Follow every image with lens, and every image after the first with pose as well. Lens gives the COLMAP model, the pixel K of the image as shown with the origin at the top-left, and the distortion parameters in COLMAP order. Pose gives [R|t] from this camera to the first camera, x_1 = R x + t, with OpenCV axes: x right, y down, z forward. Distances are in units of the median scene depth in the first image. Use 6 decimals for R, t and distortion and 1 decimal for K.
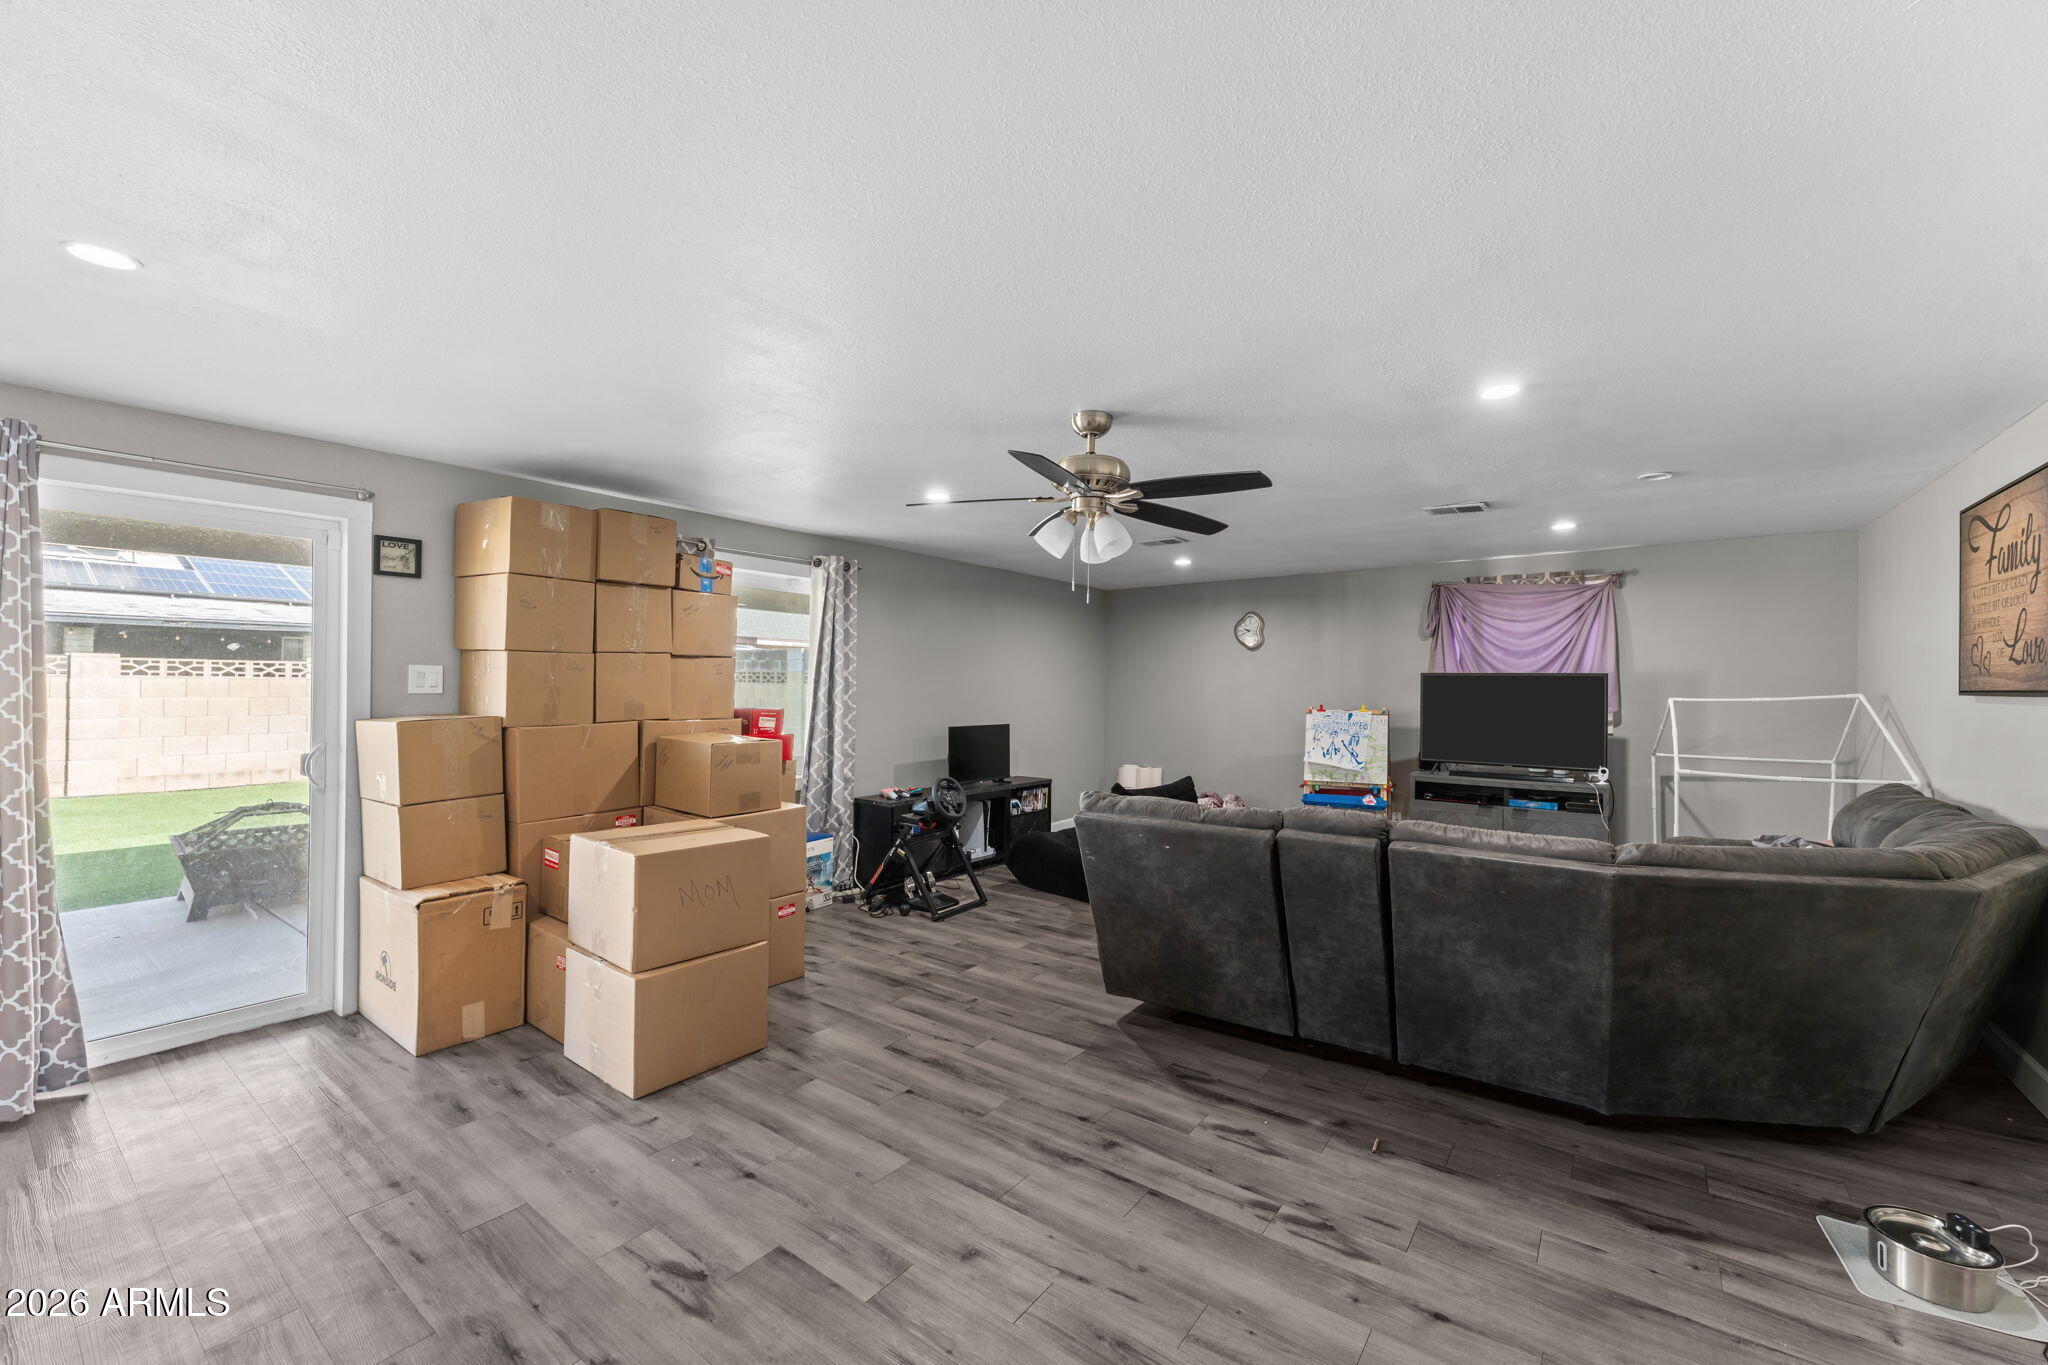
lens RADIAL K [[837.9, 0, 1040.6], [0, 837.9, 680.5], [0, 0, 1]] dist [0.001220, -0.000370]
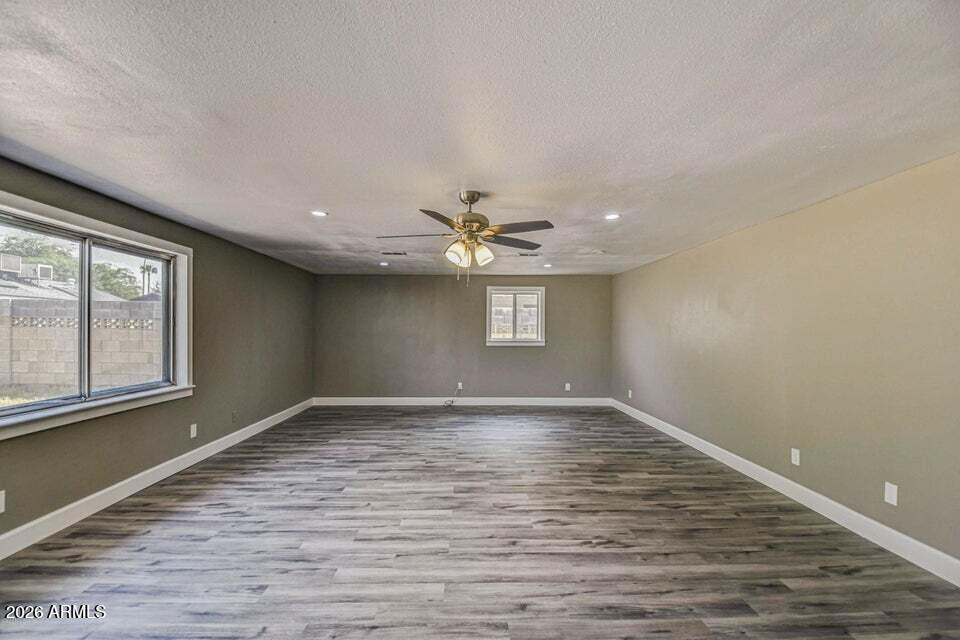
lens RADIAL K [[417.3, 0, 487.4], [0, 417.3, 326.6], [0, 0, 1]] dist [0.009723, -0.000187]
pose [[0.783726, 0.001430, 0.621105, -0.539996], [-0.002949, 0.999995, 0.001419, -0.001771], [-0.621100, -0.002943, 0.783726, 0.171920]]
